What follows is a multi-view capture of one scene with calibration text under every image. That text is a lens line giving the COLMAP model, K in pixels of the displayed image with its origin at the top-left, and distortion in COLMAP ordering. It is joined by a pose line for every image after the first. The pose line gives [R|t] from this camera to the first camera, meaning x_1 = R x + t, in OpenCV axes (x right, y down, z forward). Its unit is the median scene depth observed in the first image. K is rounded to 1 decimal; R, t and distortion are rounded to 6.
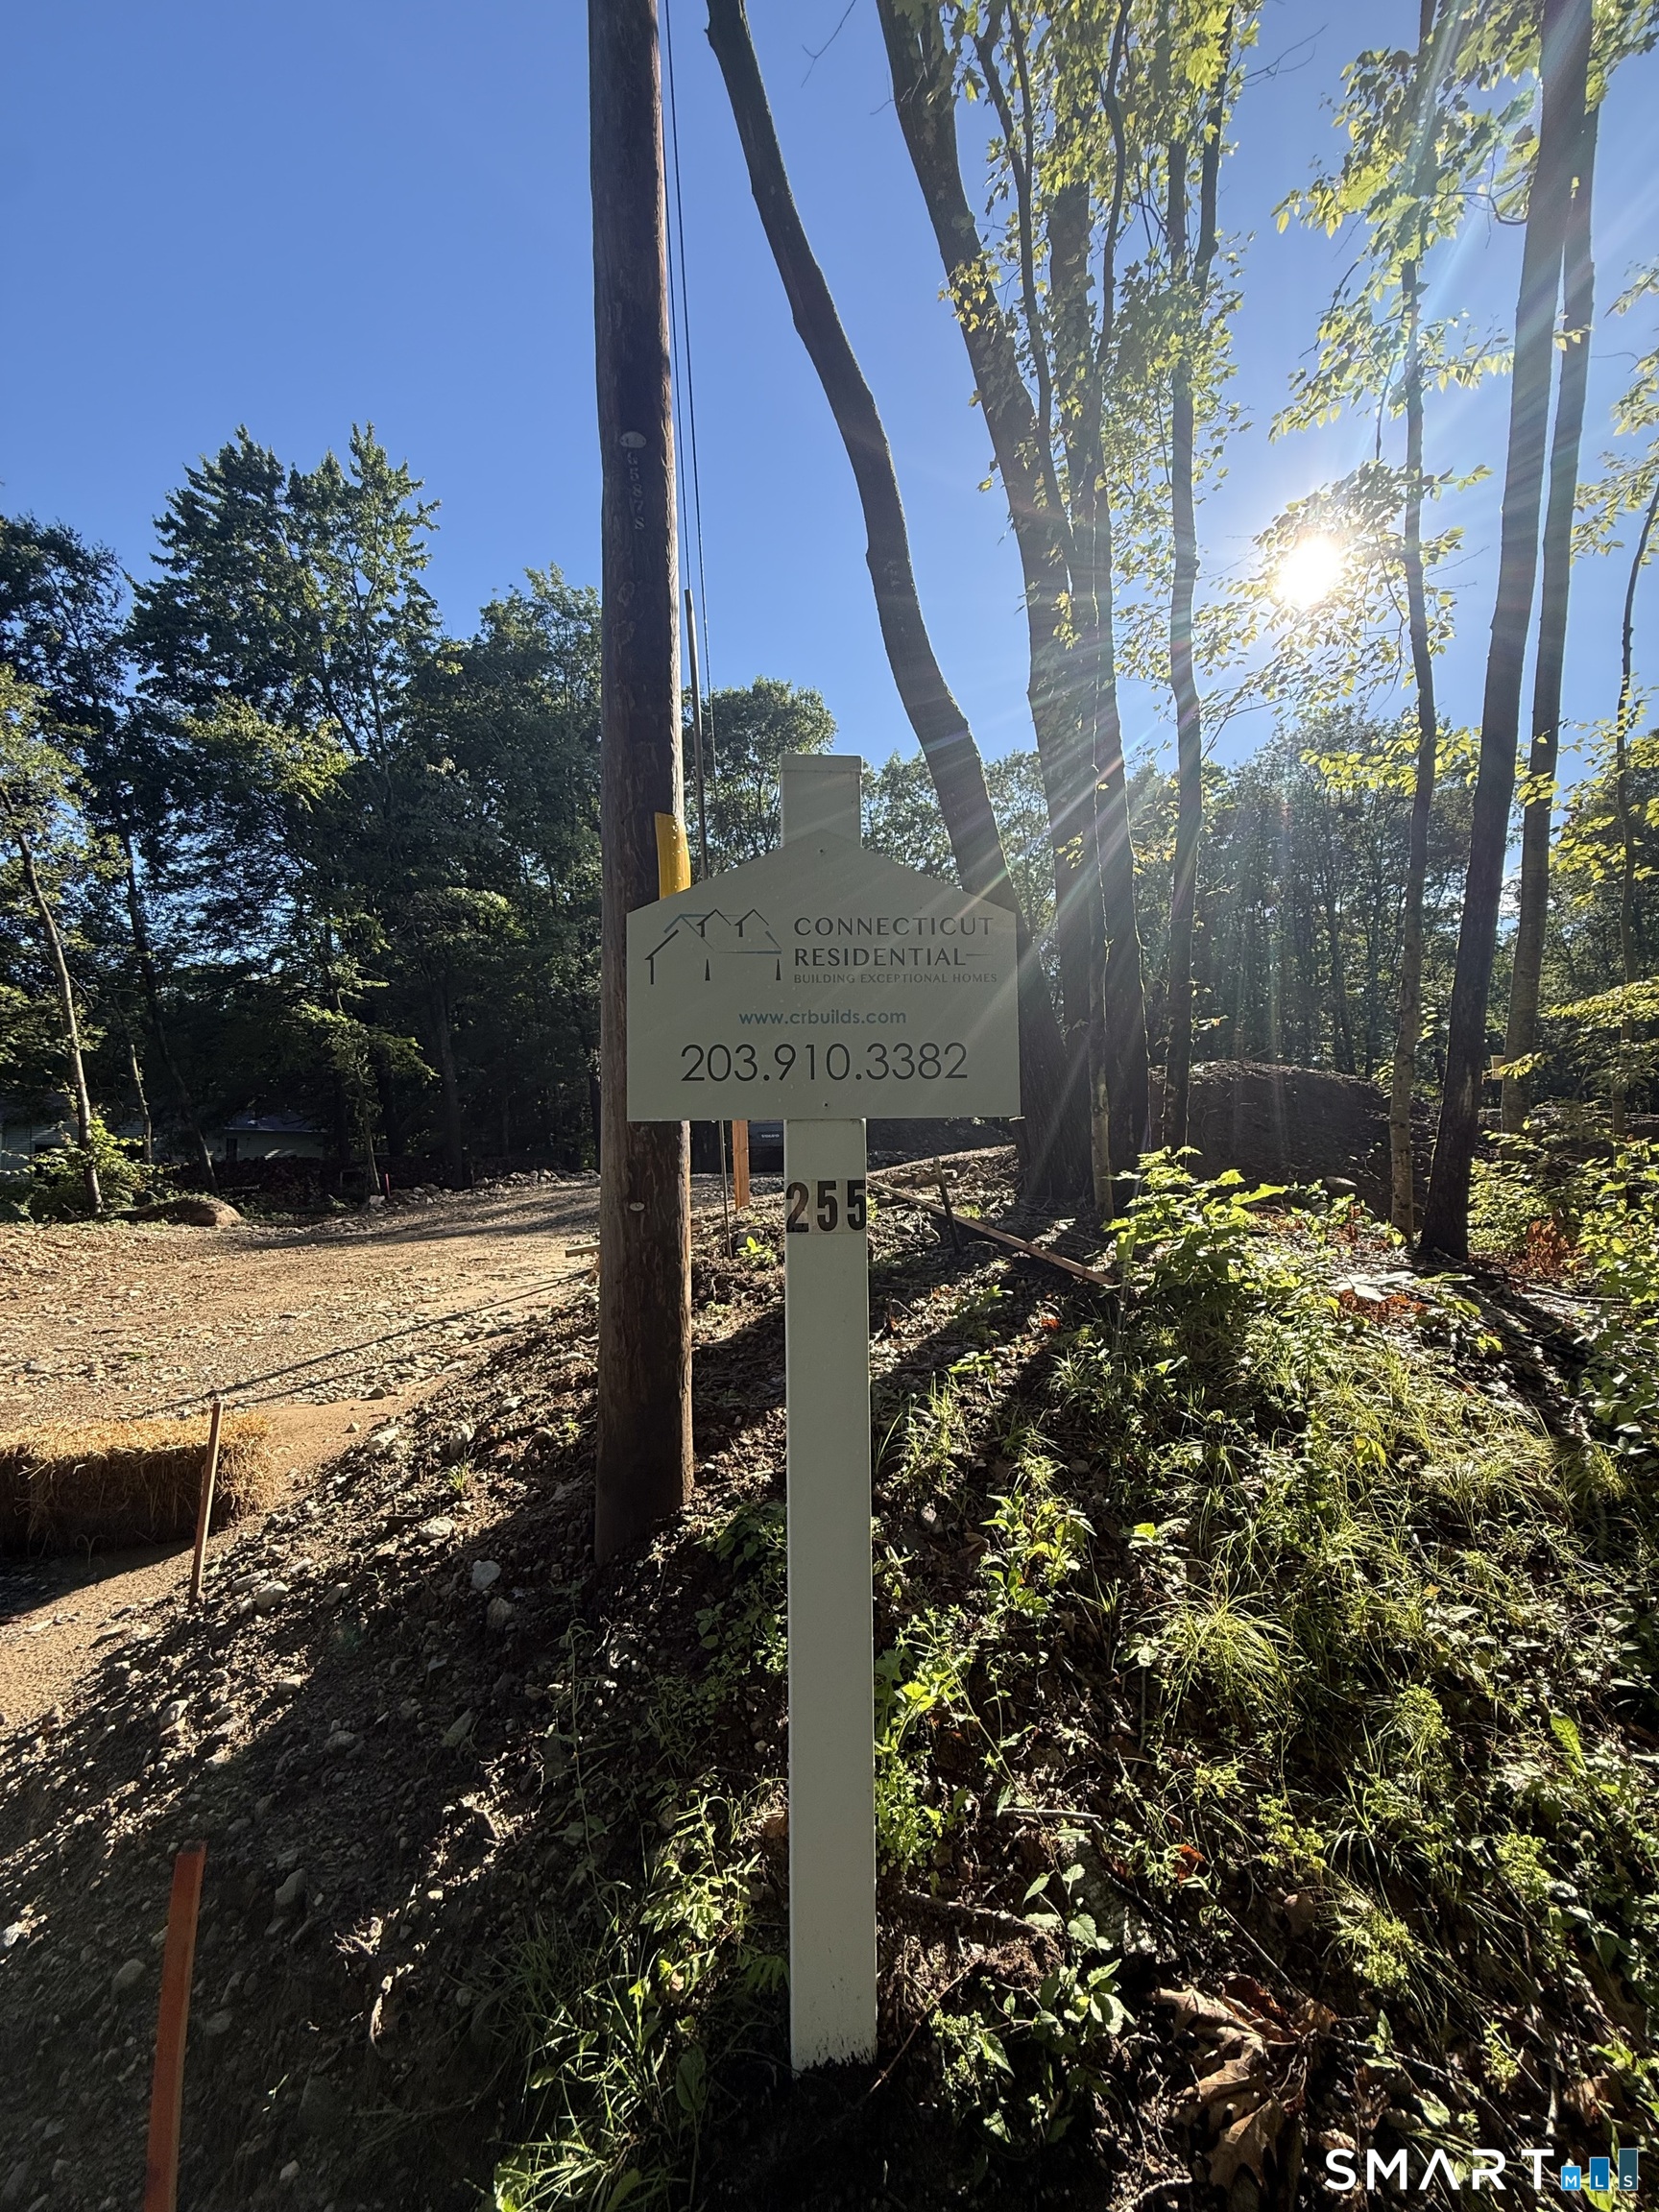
lens RADIAL K [[880.7, 0, 830.3], [0, 880.7, 1118.0], [0, 0, 1]] dist [-0.000181, -0.000104]
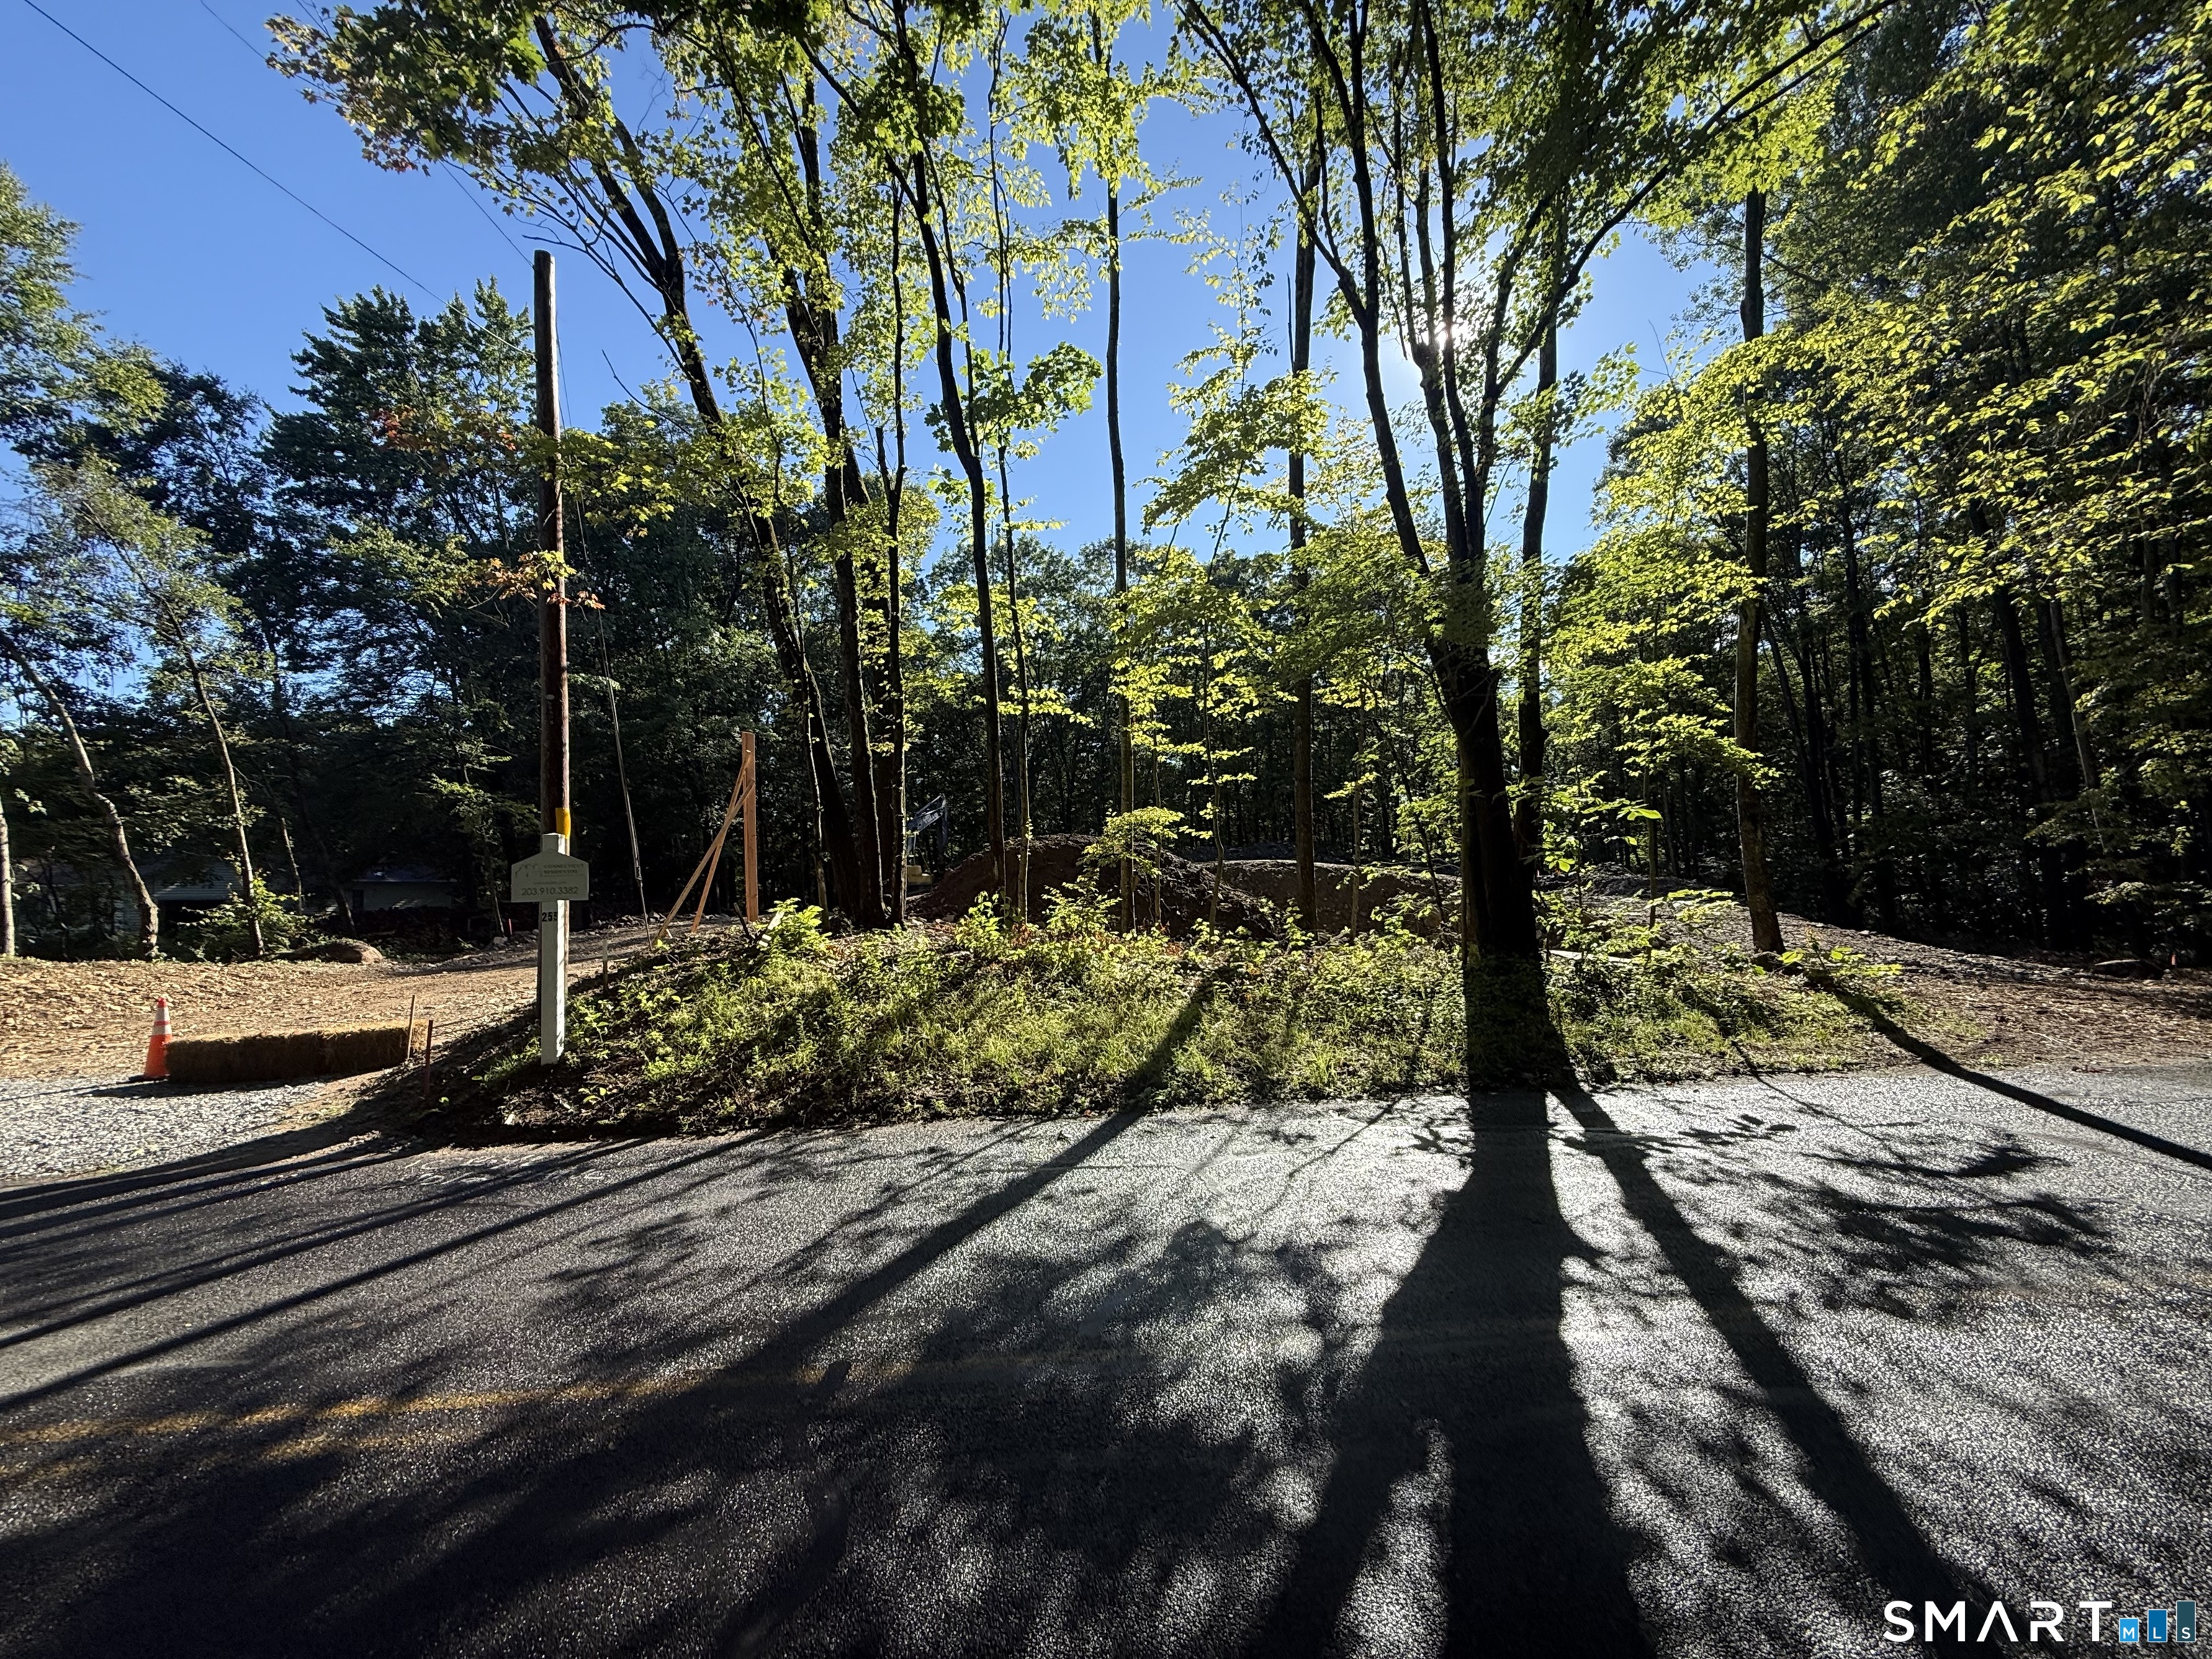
lens RADIAL K [[880.7, 0, 1105.2], [0, 880.7, 833.9], [0, 0, 1]] dist [-0.000181, -0.000104]
pose [[0.993028, -0.016702, 0.116689, 0.157602], [0.019367, 0.999576, -0.021742, -0.010373], [-0.116277, 0.023850, 0.992930, -0.277245]]
